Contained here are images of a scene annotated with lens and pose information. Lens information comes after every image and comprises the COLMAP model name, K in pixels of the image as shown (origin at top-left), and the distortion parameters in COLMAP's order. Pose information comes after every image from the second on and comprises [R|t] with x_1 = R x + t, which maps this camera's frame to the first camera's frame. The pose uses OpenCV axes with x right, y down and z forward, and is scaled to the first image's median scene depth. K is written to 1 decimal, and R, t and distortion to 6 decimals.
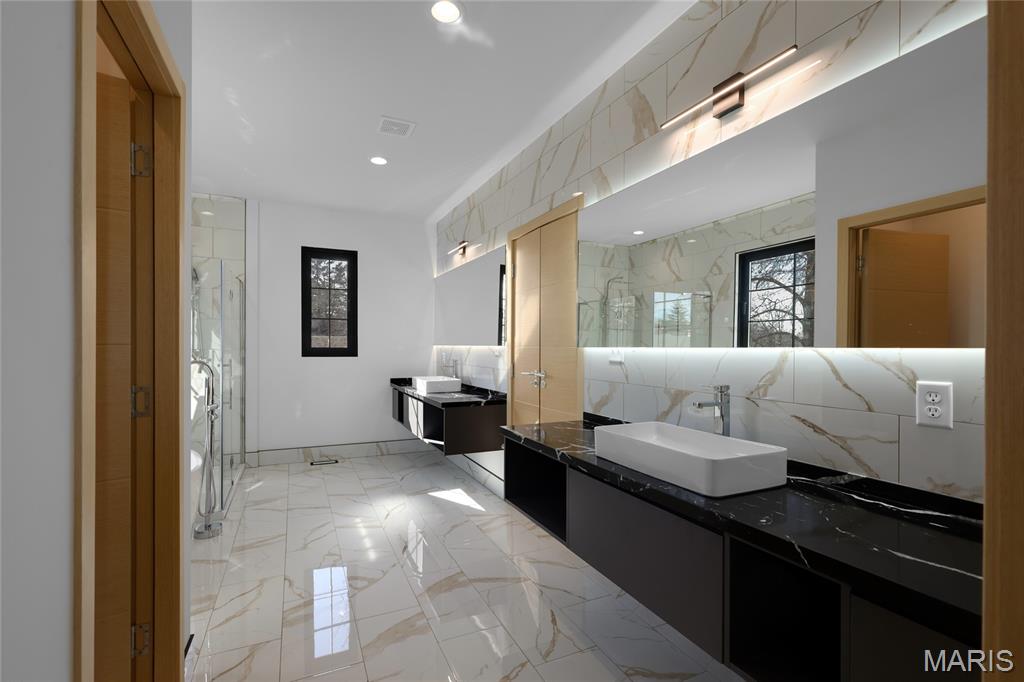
lens RADIAL K [[463.2, 0, 508.3], [0, 463.2, 350.4], [0, 0, 1]] dist [-0.000203, 0.000975]
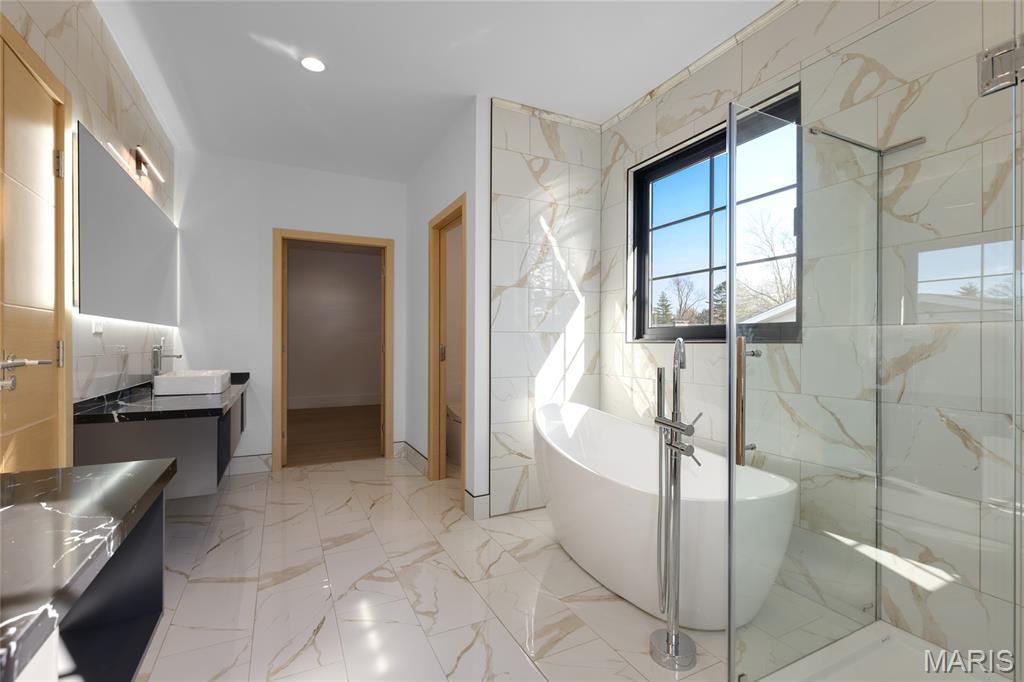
lens RADIAL K [[463.2, 0, 512.5], [0, 463.2, 344.1], [0, 0, 1]] dist [-0.000203, 0.000975]
pose [[-0.999906, -0.002868, -0.013405, -0.457752], [-0.003019, 0.999932, 0.011236, 0.027397], [0.013372, 0.011276, -0.999847, 1.540255]]
